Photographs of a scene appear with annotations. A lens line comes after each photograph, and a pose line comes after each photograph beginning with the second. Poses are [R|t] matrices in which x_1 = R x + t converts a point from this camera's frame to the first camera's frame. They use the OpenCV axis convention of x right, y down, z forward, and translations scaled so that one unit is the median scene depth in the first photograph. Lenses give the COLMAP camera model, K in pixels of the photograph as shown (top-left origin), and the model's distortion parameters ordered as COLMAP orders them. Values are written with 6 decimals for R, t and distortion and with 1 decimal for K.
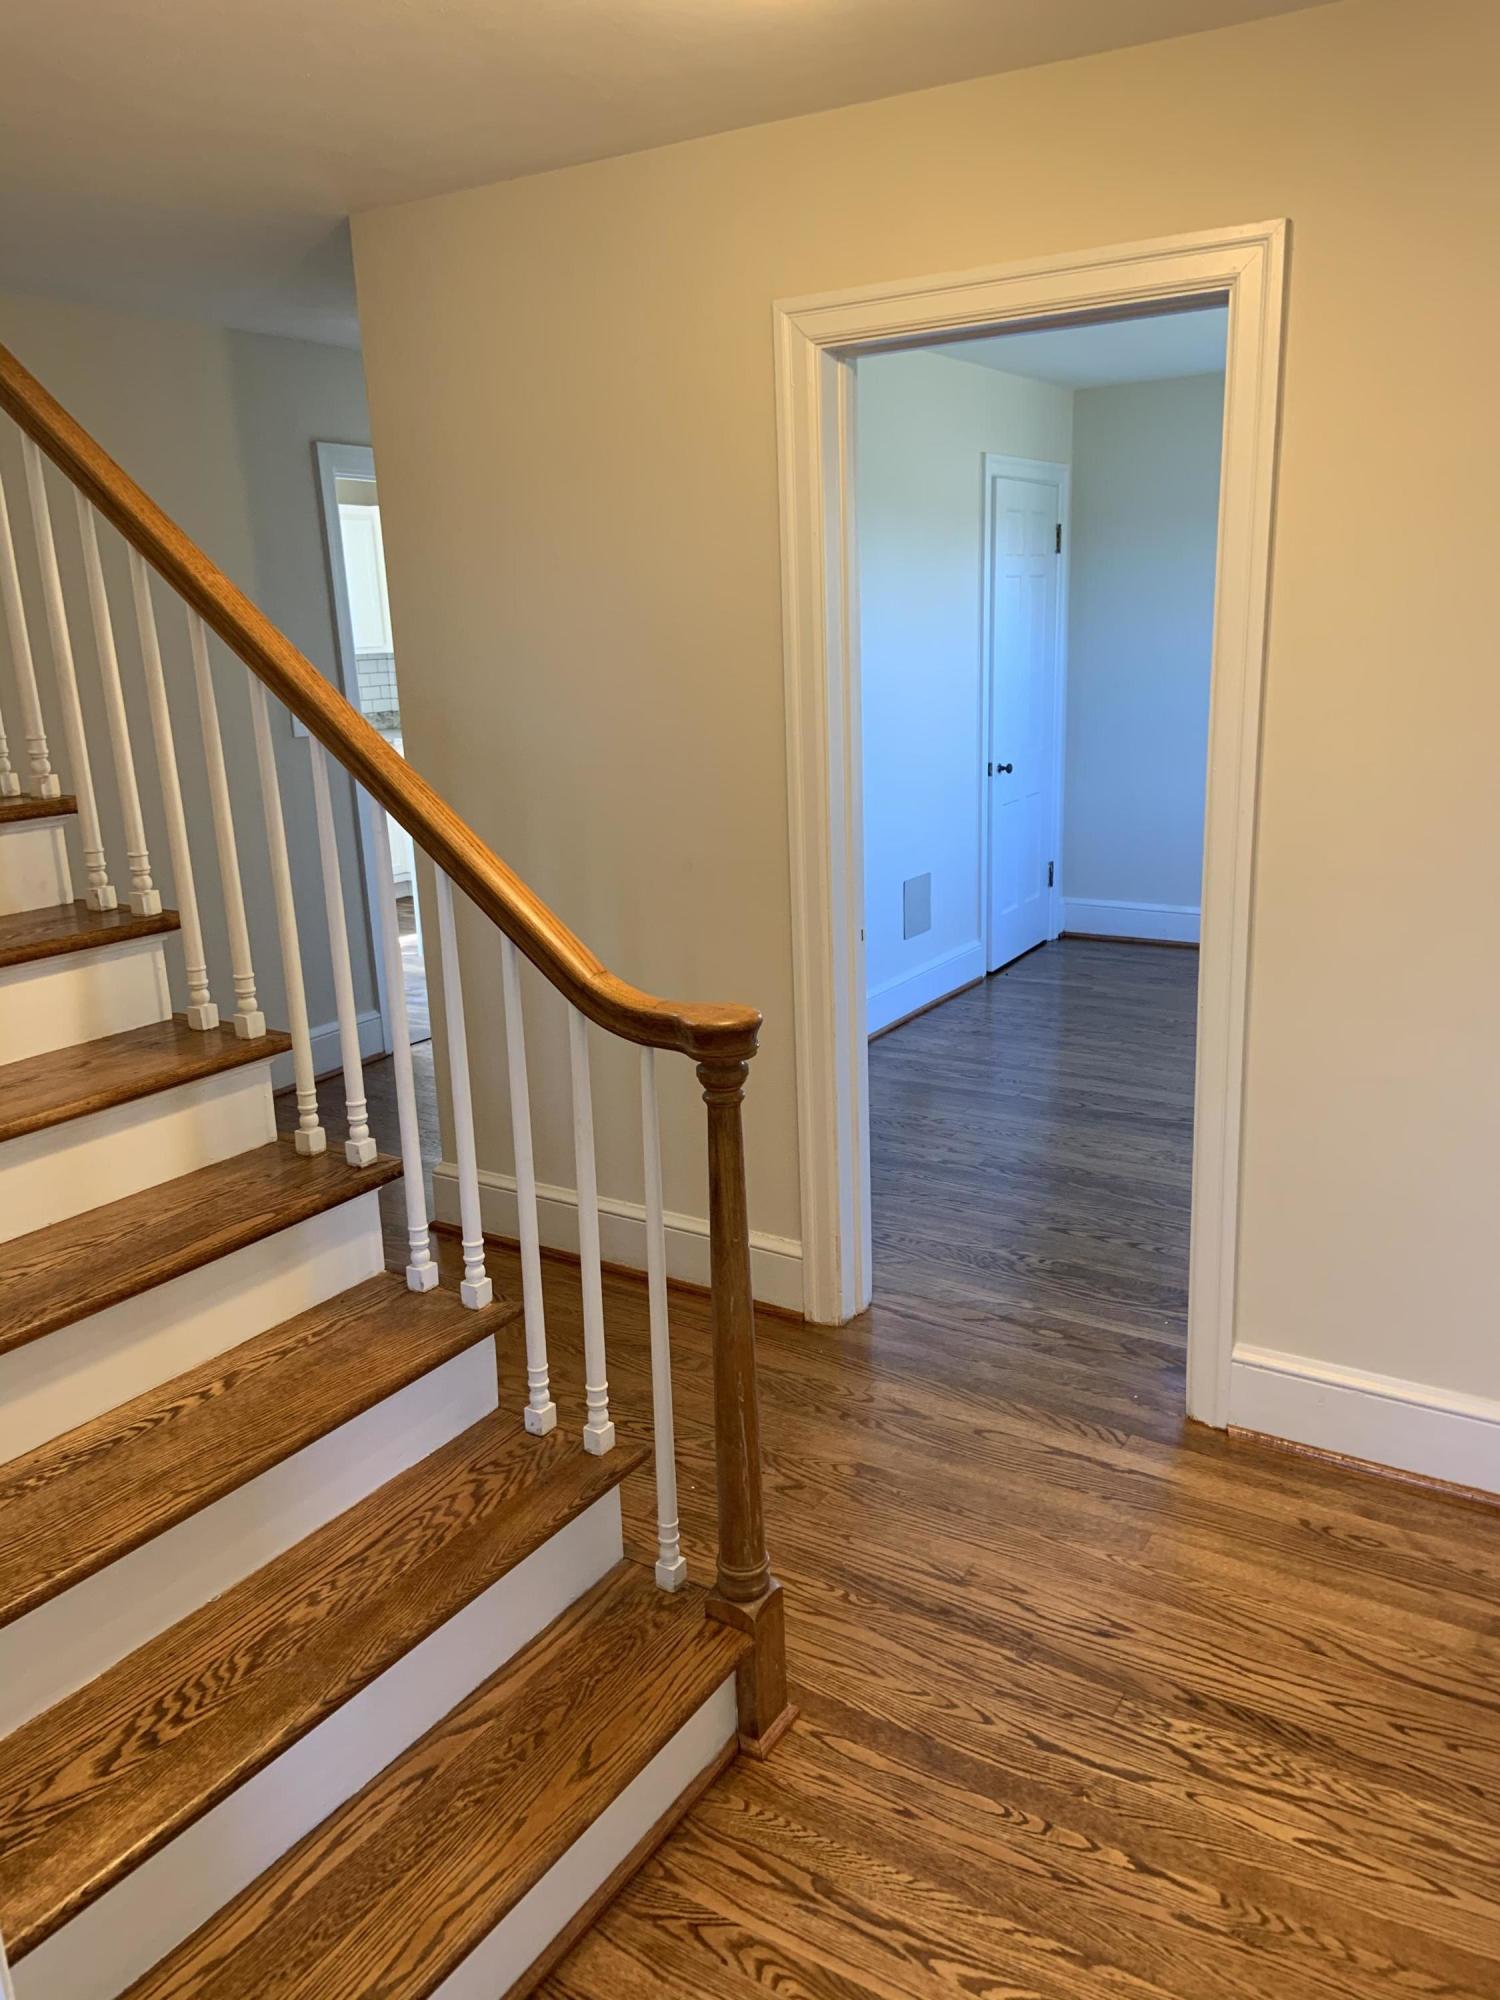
lens RADIAL K [[1494.4, 0, 749.7], [0, 1494.4, 992.7], [0, 0, 1]] dist [0.135683, -0.174637]
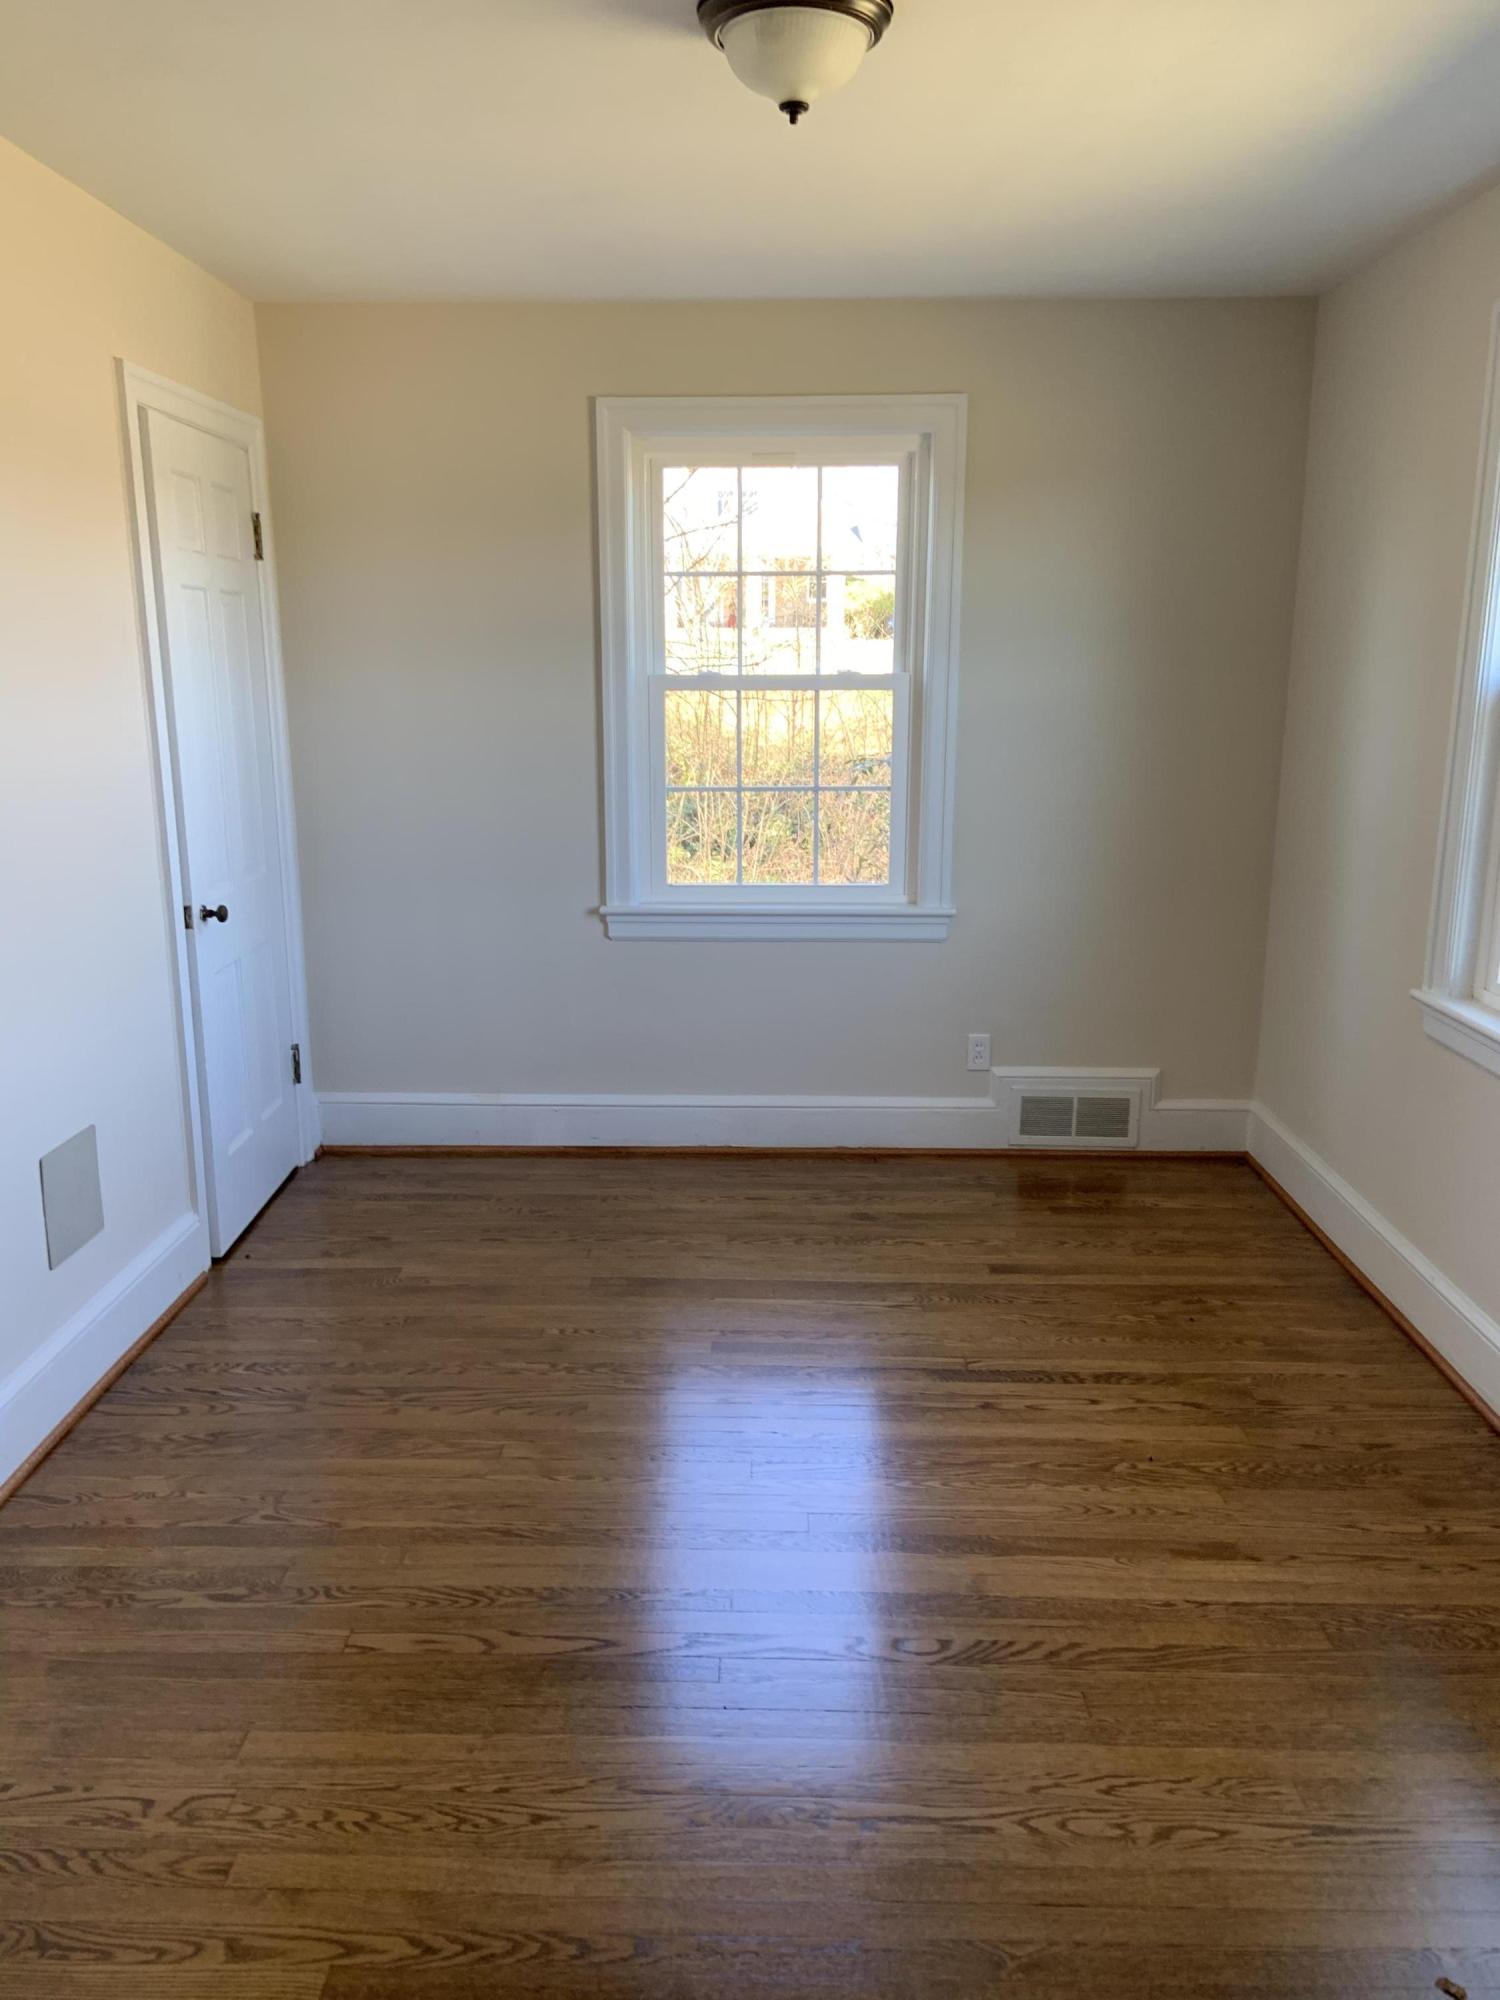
lens RADIAL K [[1494.4, 0, 749.7], [0, 1494.4, 992.7], [0, 0, 1]] dist [0.135683, -0.174637]
pose [[0.853218, -0.079243, 0.515499, 0.042200], [0.097922, 0.995153, -0.009098, -0.093559], [-0.512279, 0.058241, 0.856842, 0.395946]]
